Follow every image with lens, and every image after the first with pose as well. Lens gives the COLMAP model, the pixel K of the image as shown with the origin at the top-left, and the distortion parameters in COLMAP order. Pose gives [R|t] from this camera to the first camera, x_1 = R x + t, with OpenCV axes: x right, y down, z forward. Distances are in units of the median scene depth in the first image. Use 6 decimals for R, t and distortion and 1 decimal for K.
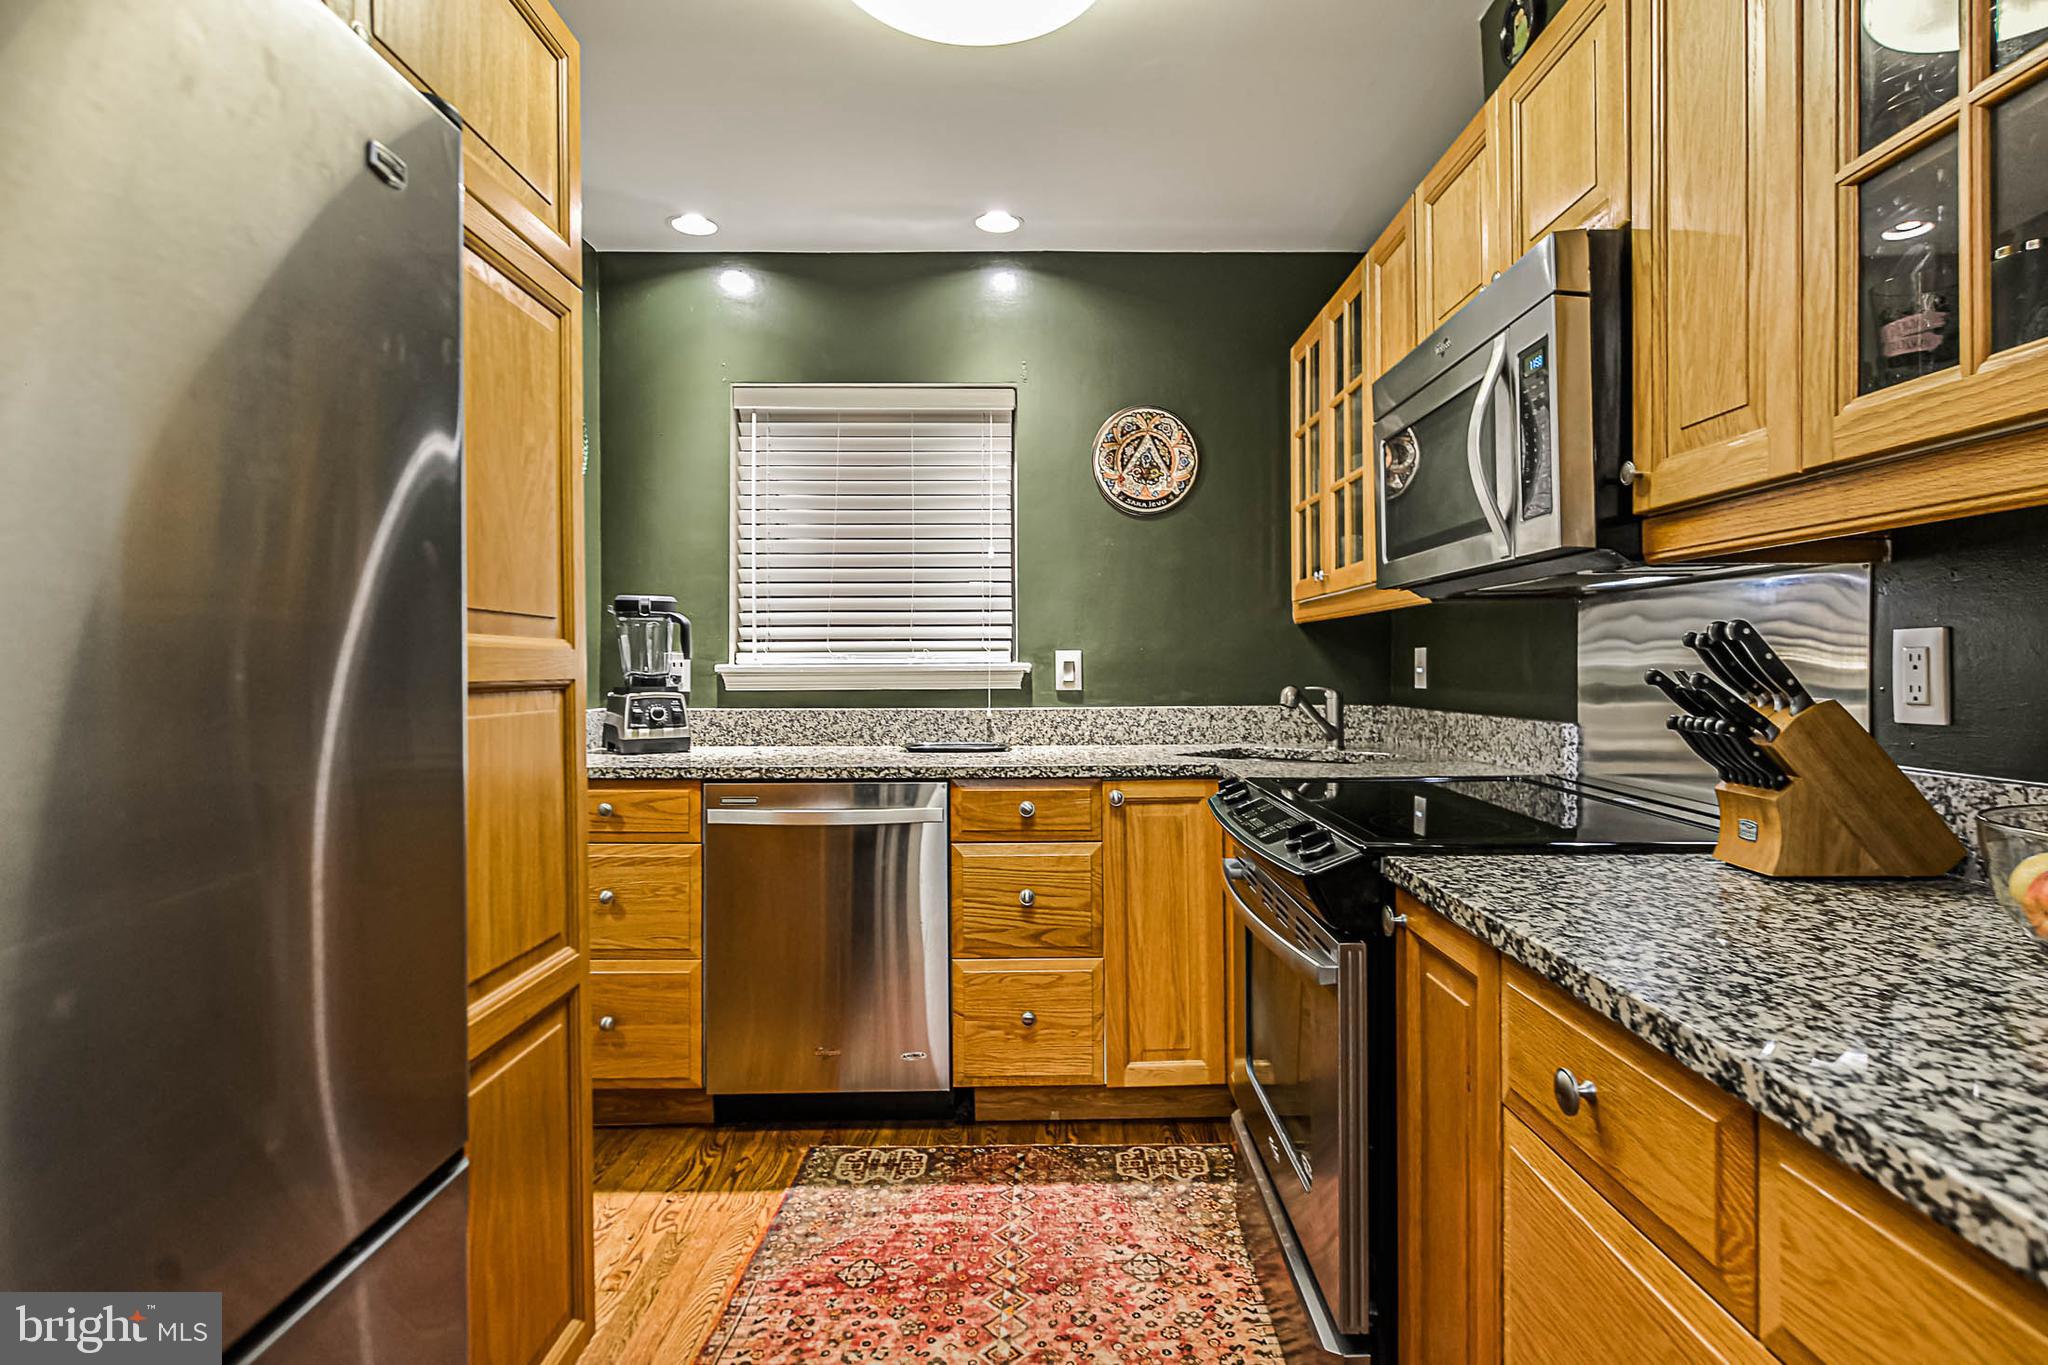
lens RADIAL K [[1053.2, 0, 1059.3], [0, 1053.2, 671.9], [0, 0, 1]] dist [-0.007574, 0.000528]
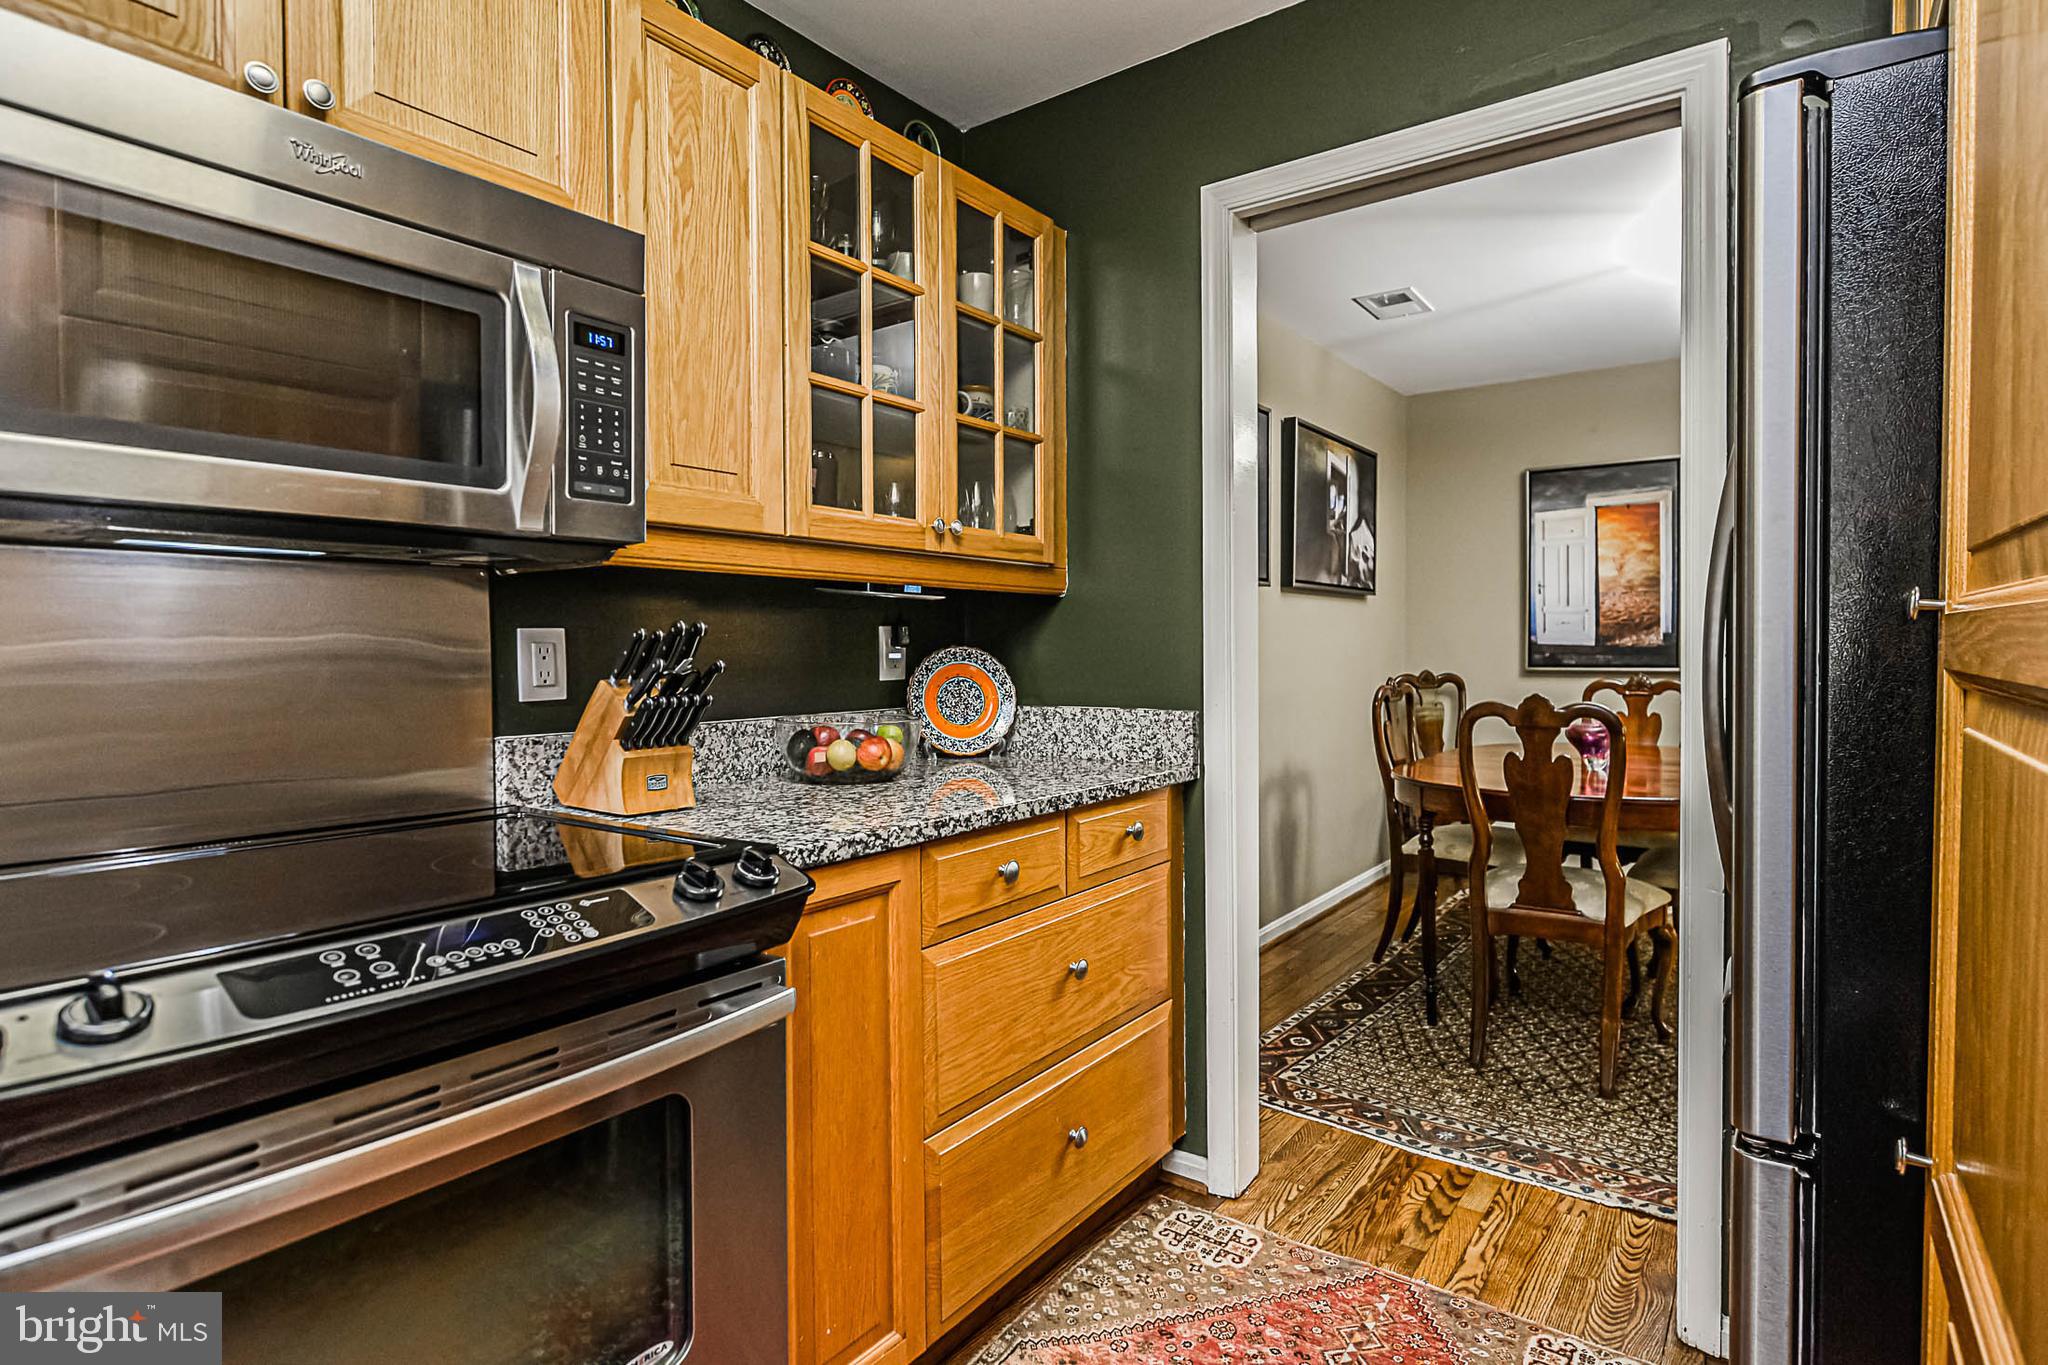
lens RADIAL K [[1049.5, 0, 1056.0], [0, 1049.5, 679.1], [0, 0, 1]] dist [-0.003178, -0.000296]
pose [[-0.806522, -0.007731, 0.591154, -0.549911], [0.014525, 0.999354, 0.032886, -0.013712], [-0.591026, 0.035110, -0.805888, 1.900524]]
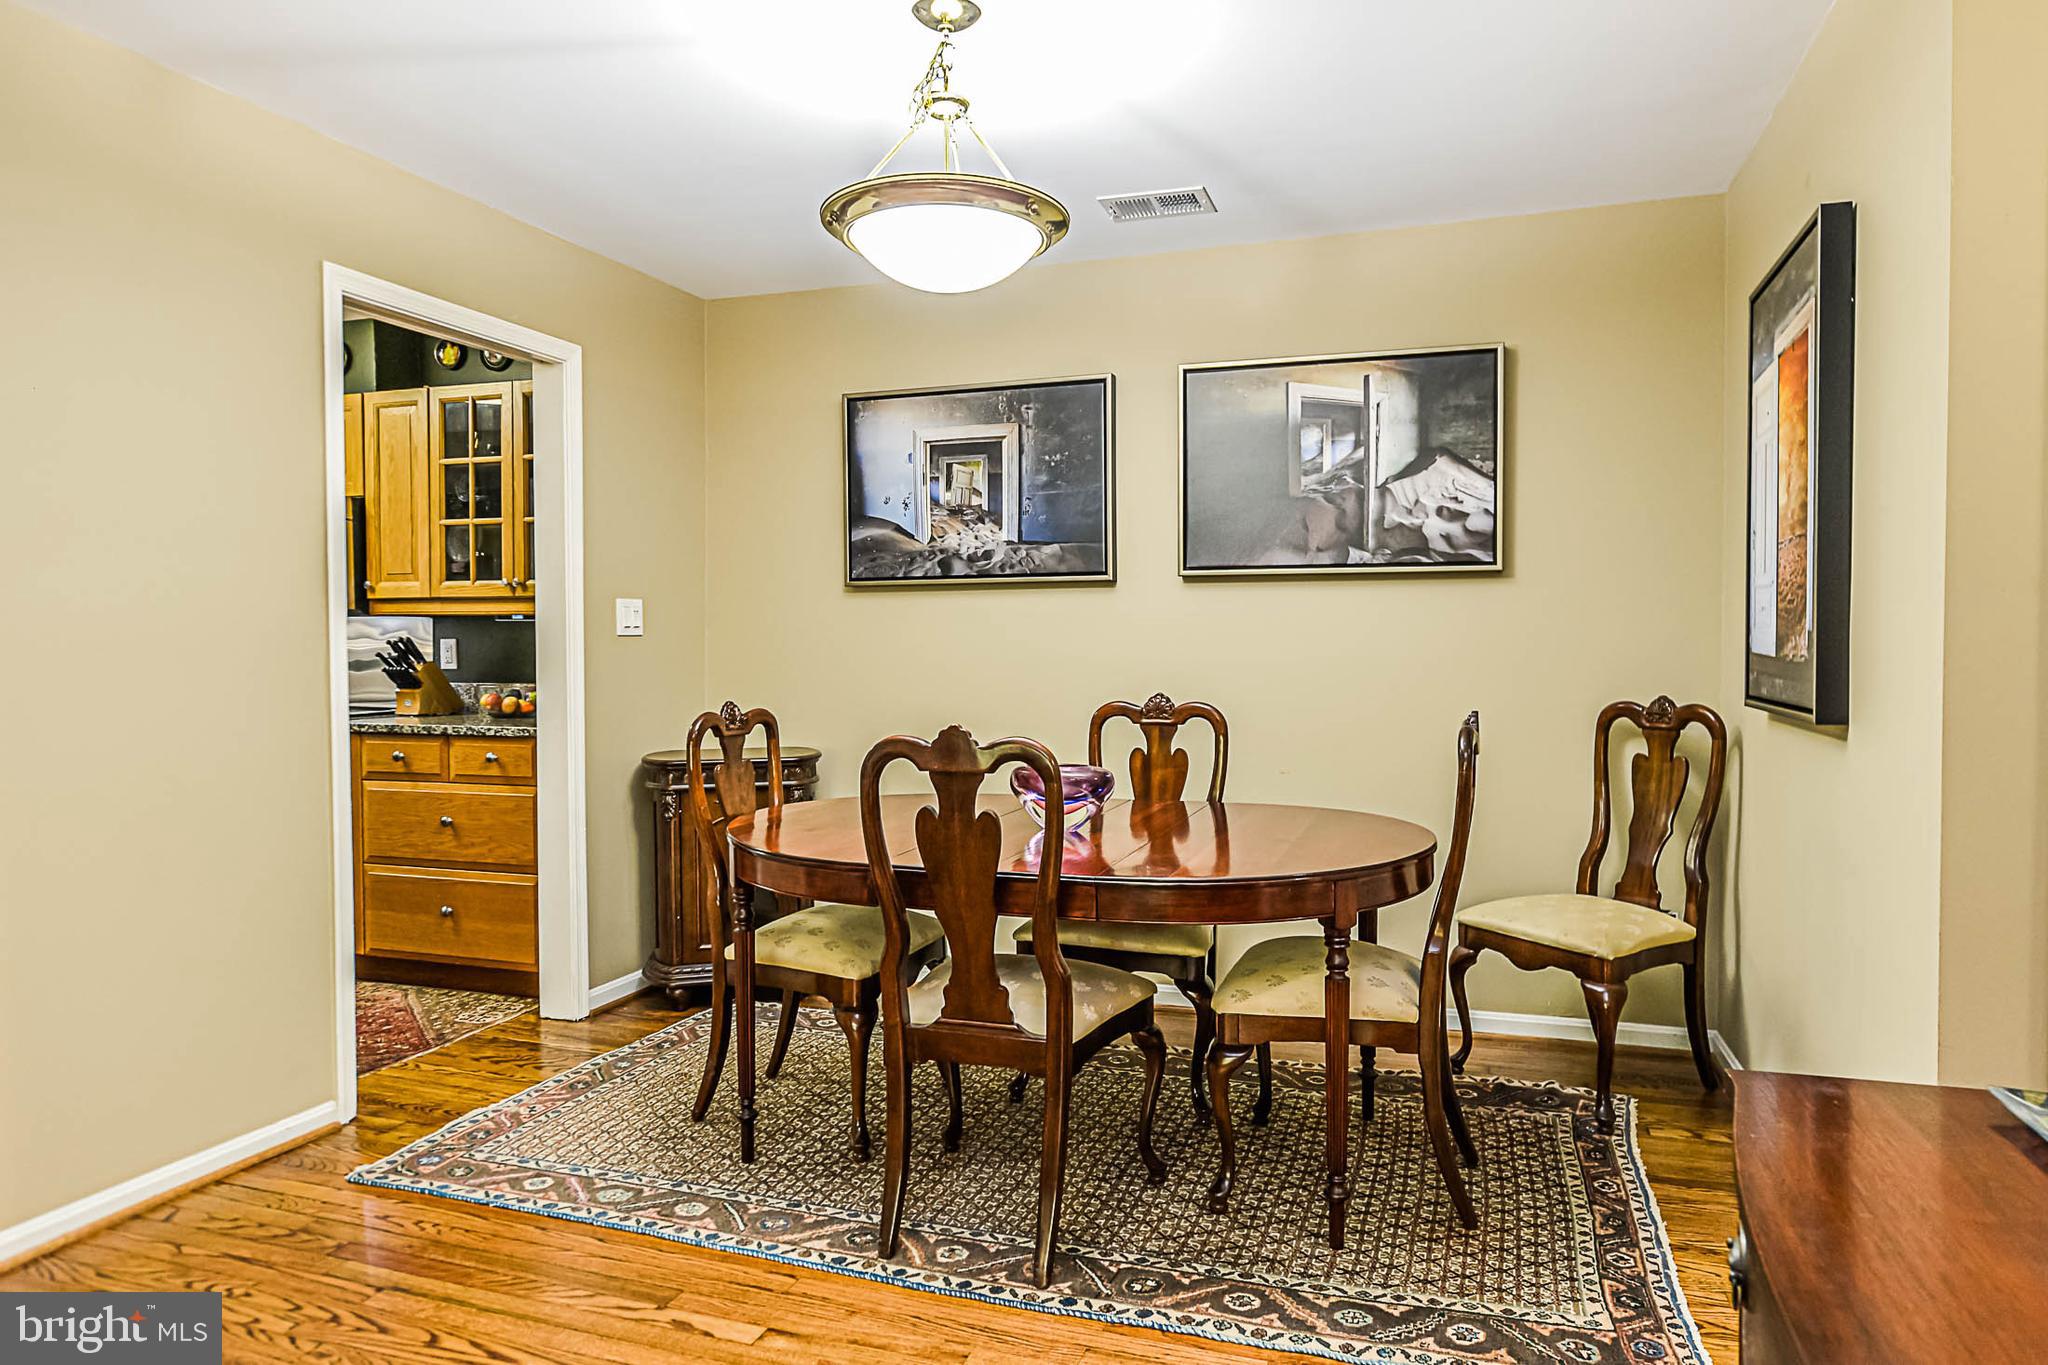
lens RADIAL K [[1225.3, 0, 1062.3], [0, 1225.3, 674.1], [0, 0, 1]] dist [-0.001462, -0.045936]
pose [[0.323952, -0.019762, 0.945867, -2.375881], [0.005033, 0.999804, 0.019165, 0.003057], [-0.946060, -0.001449, 0.323988, -2.240360]]
